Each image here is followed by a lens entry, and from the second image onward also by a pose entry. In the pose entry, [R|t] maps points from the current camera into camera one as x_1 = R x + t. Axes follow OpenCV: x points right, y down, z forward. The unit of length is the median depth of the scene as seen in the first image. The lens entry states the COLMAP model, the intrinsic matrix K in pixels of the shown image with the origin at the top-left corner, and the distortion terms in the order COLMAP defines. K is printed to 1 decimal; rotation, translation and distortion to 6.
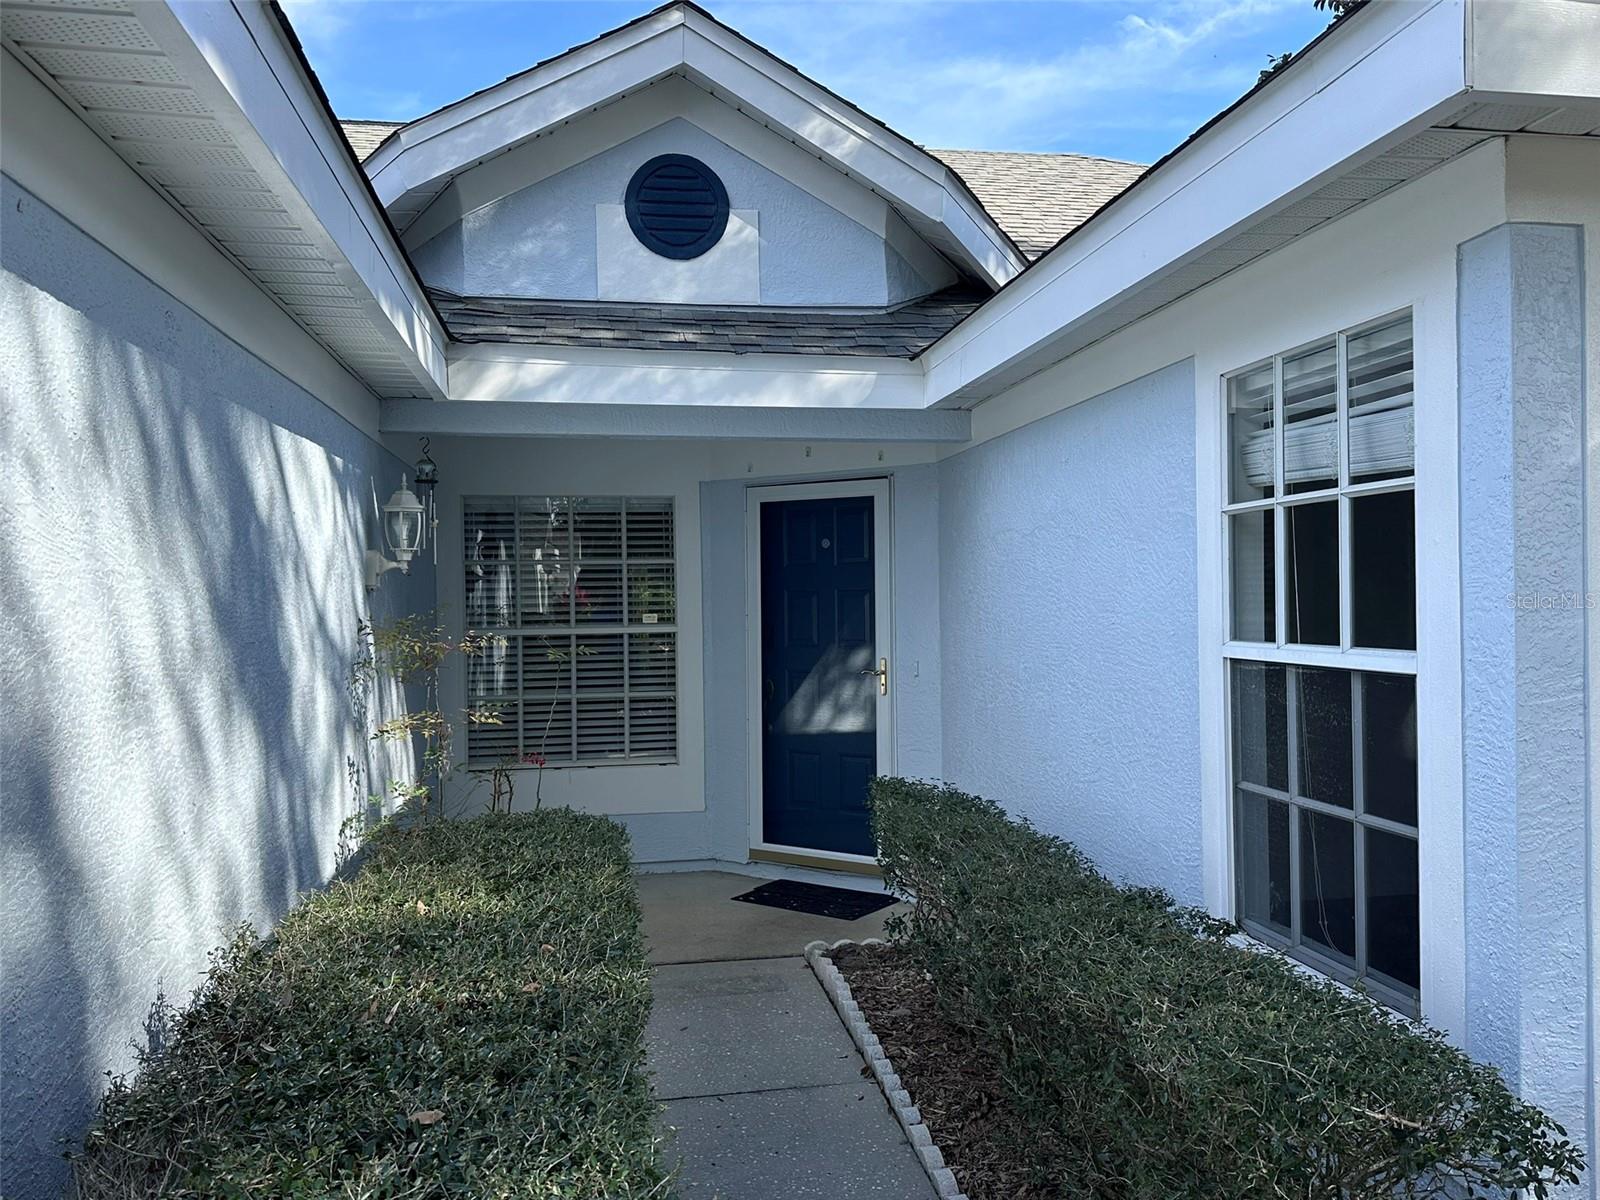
lens RADIAL K [[1296.0, 0, 801.2], [0, 1296.0, 598.6], [0, 0, 1]] dist [0.096991, -0.008966]
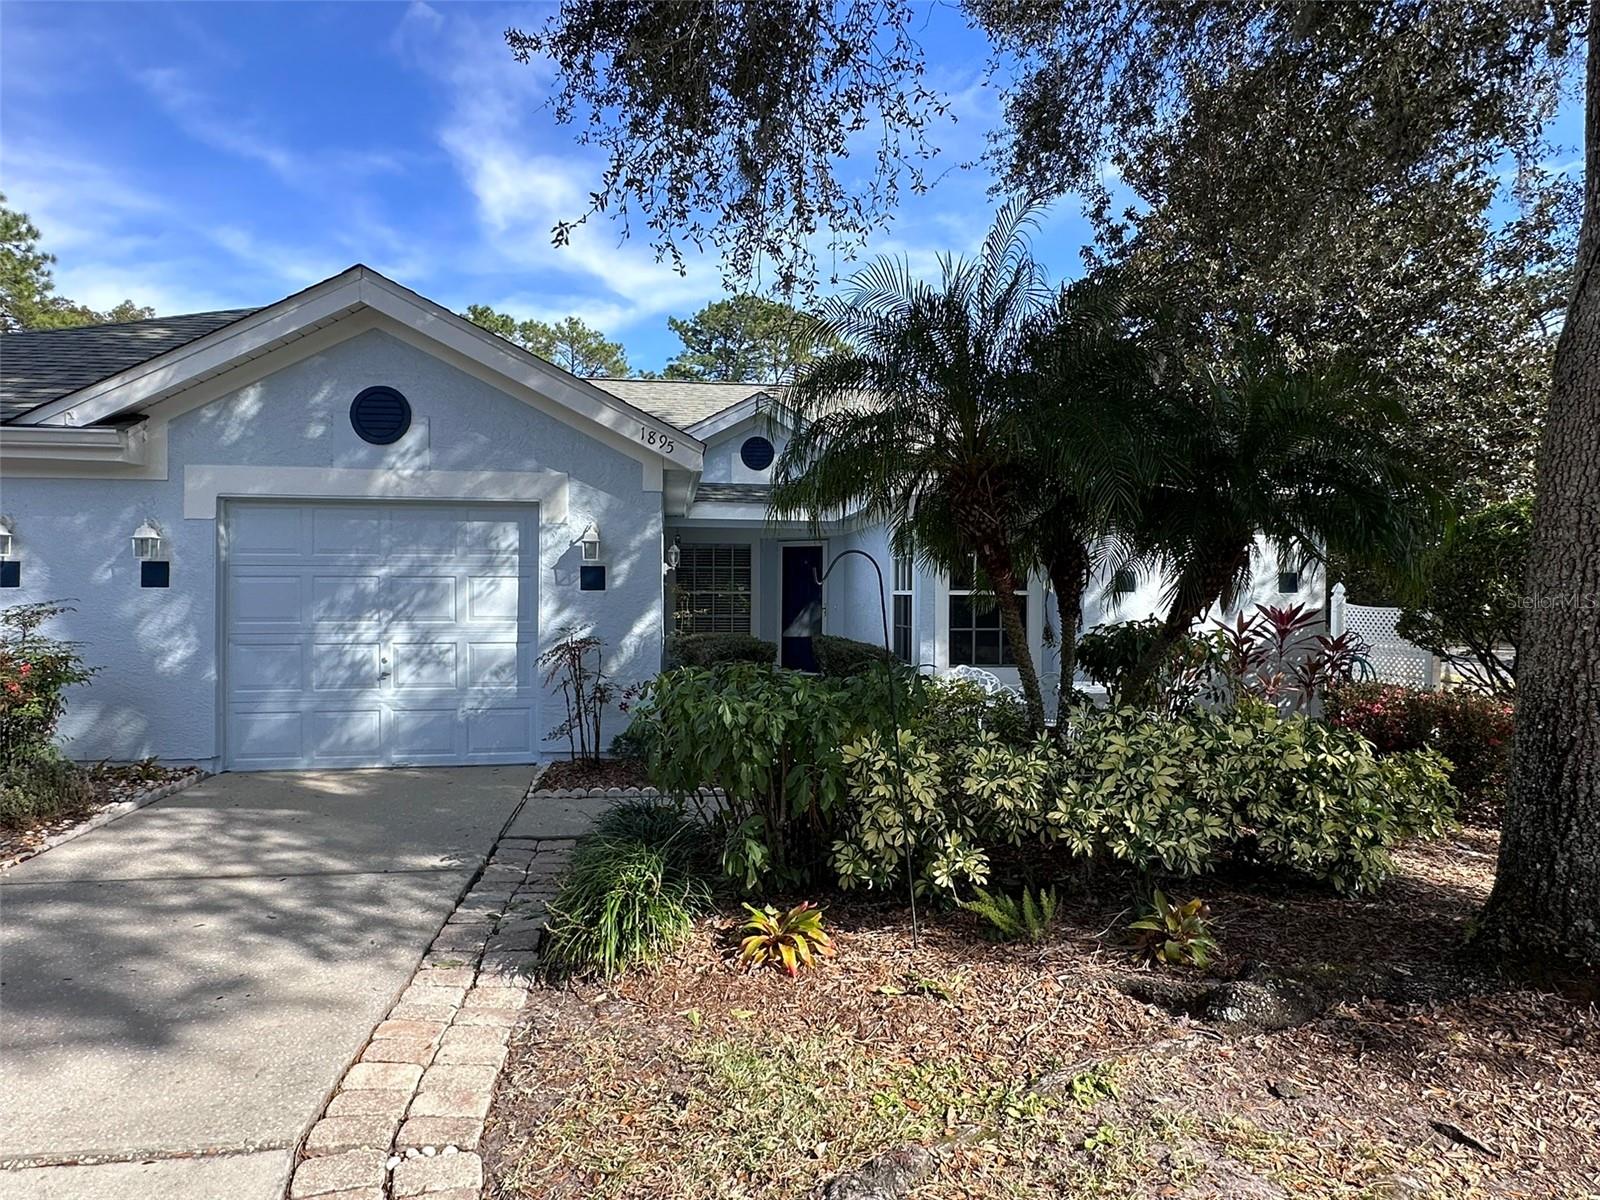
lens RADIAL K [[949.1, 0, 800.0], [0, 949.1, 600.0], [0, 0, 1]] dist [0.016024, -0.000964]
pose [[0.999854, 0.016128, -0.005565, 0.022247], [-0.016047, 0.999769, 0.014303, 0.013533], [0.005795, -0.014212, 0.999882, -1.181865]]
